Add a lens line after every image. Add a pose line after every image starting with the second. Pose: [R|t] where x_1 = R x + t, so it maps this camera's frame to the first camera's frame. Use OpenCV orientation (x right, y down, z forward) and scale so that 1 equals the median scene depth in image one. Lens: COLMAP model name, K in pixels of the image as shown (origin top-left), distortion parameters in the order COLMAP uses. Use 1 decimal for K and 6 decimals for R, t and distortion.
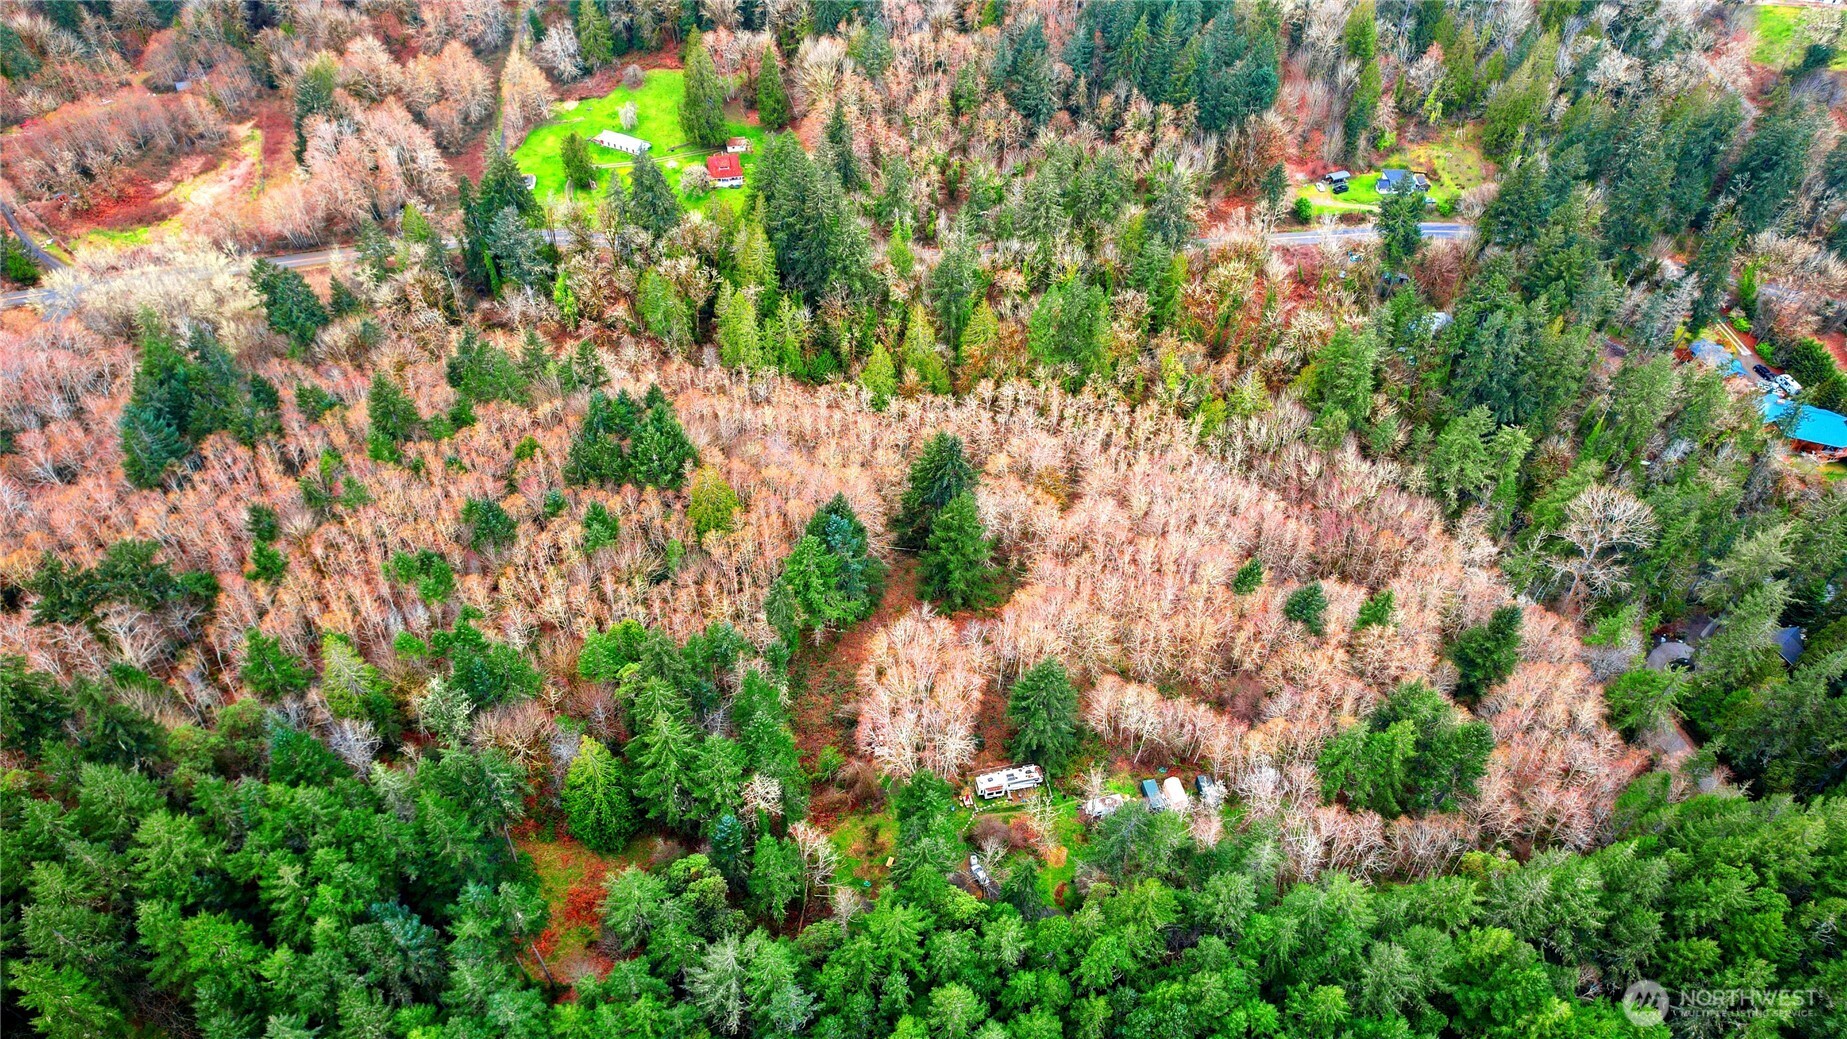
lens RADIAL K [[1178.8, 0, 923.5], [0, 1178.8, 519.5], [0, 0, 1]] dist [-0.043322, 0.040945]
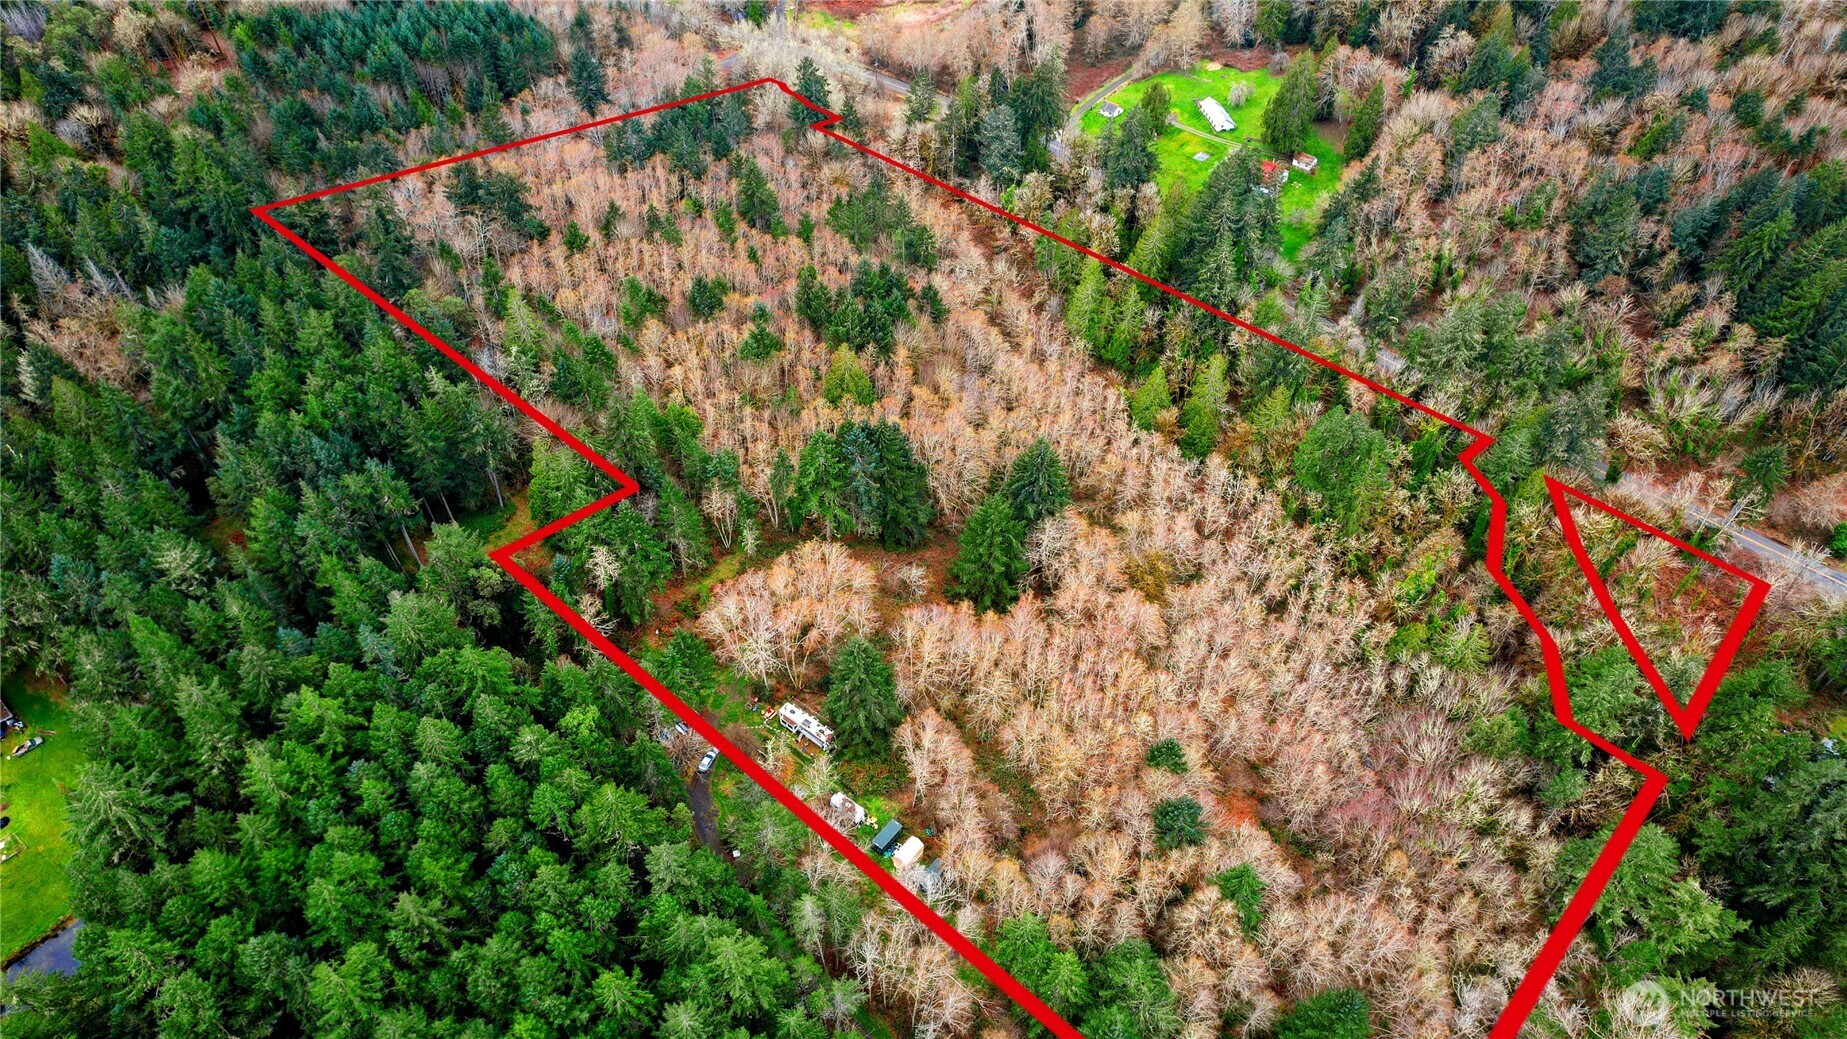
lens RADIAL K [[1178.8, 0, 923.5], [0, 1178.8, 519.5], [0, 0, 1]] dist [-0.043322, 0.040945]
pose [[0.639559, 0.555934, -0.530945, 0.447062], [-0.550097, 0.813416, 0.189070, -0.132825], [0.536989, 0.171150, 0.826045, 0.139614]]
